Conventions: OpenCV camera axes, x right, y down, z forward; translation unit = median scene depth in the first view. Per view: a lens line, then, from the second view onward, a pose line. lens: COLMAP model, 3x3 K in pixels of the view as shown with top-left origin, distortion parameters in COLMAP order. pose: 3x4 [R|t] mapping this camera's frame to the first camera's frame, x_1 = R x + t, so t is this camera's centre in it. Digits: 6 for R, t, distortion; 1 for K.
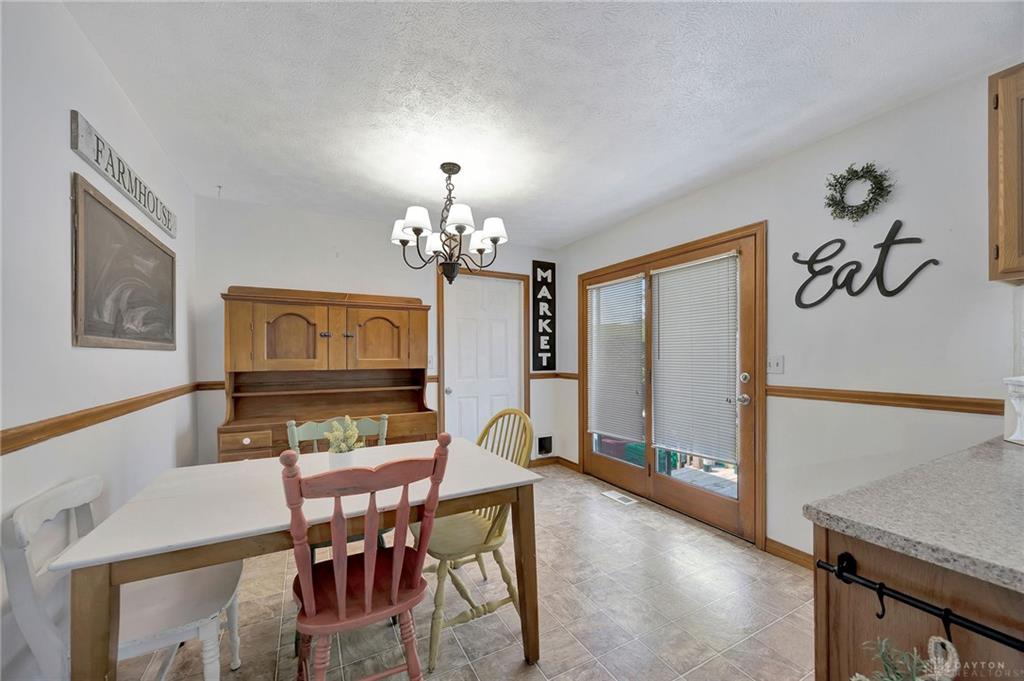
lens RADIAL K [[397.3, 0, 514.3], [0, 397.3, 350.2], [0, 0, 1]] dist [-0.001193, 0.000268]
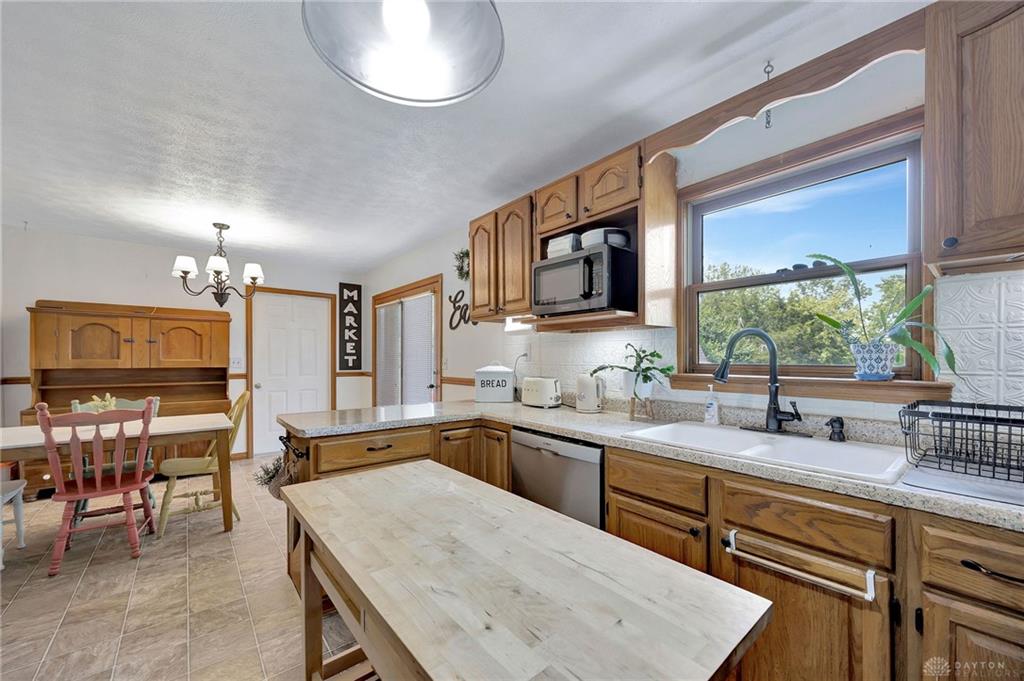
lens RADIAL K [[397.3, 0, 507.7], [0, 397.3, 356.2], [0, 0, 1]] dist [-0.001193, 0.000268]
pose [[0.979759, 0.005993, 0.200091, 0.405425], [-0.006872, 0.999970, 0.003701, -0.001421], [-0.200063, -0.005001, 0.979770, -0.434085]]
